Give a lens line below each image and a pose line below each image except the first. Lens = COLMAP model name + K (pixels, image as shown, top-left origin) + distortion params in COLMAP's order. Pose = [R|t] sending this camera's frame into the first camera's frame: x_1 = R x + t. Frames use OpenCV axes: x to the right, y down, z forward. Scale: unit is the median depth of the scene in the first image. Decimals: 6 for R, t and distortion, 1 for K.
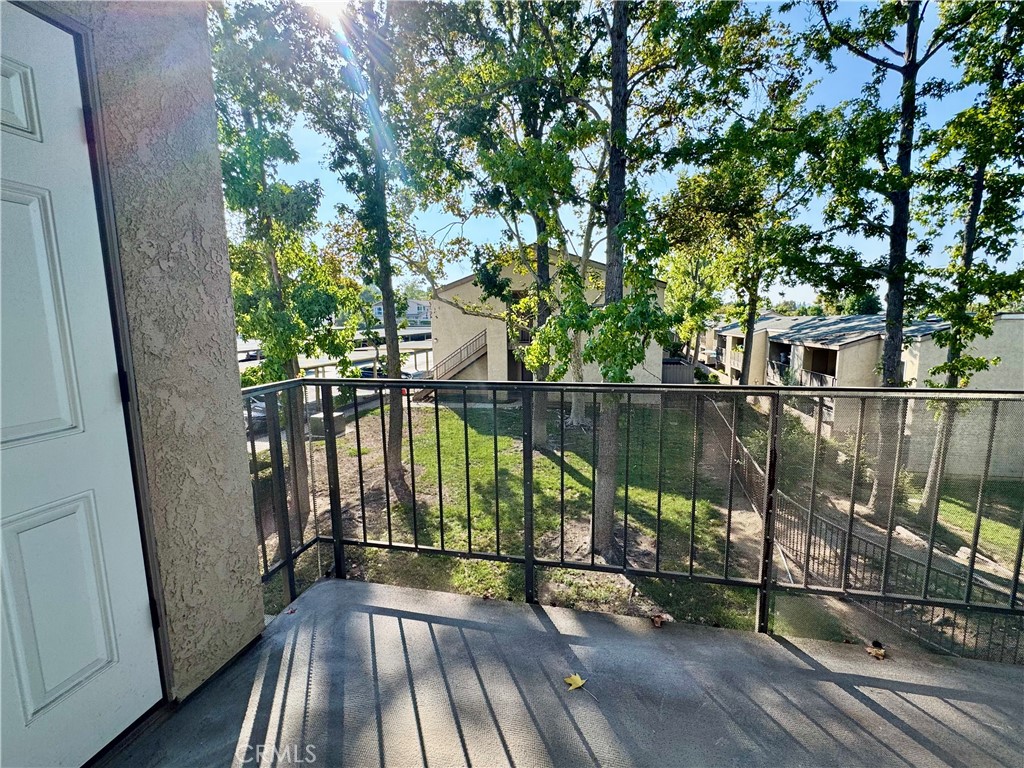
lens RADIAL K [[456.1, 0, 511.8], [0, 456.1, 385.1], [0, 0, 1]] dist [-0.002616, 0.001132]
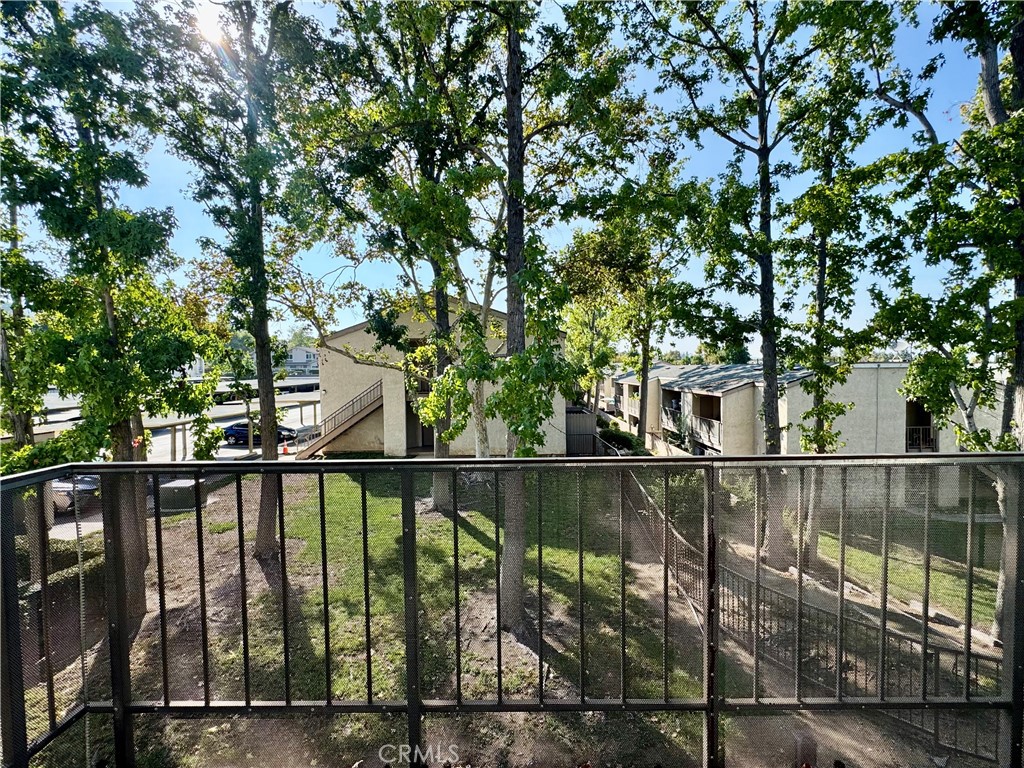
lens RADIAL K [[456.1, 0, 505.4], [0, 456.1, 382.3], [0, 0, 1]] dist [-0.002616, 0.001132]
pose [[0.981232, -0.006599, 0.192717, 0.014457], [0.027646, 0.993904, -0.106725, -0.014732], [-0.190838, 0.110050, 0.975433, 0.067590]]
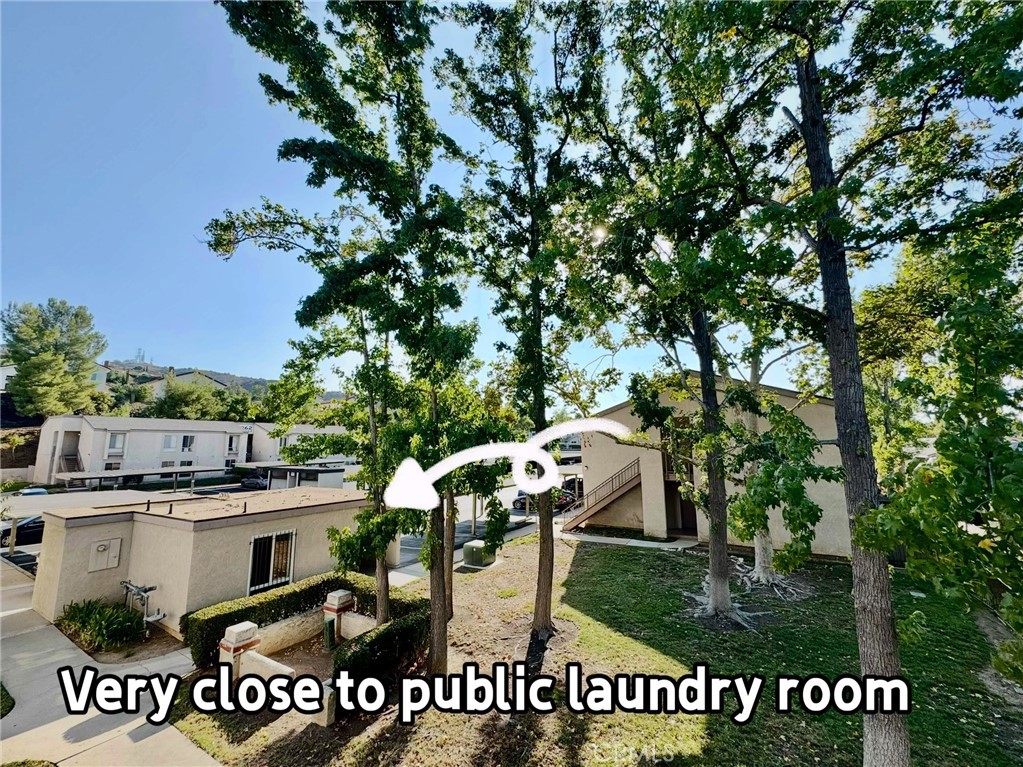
lens RADIAL K [[354.1, 0, 520.3], [0, 354.1, 387.4], [0, 0, 1]] dist [0.000732, 0.000010]
pose [[0.947992, -0.045869, -0.314973, -0.069883], [-0.042673, 0.962313, -0.268575, -0.071583], [0.315421, 0.268047, 0.910308, 0.266746]]
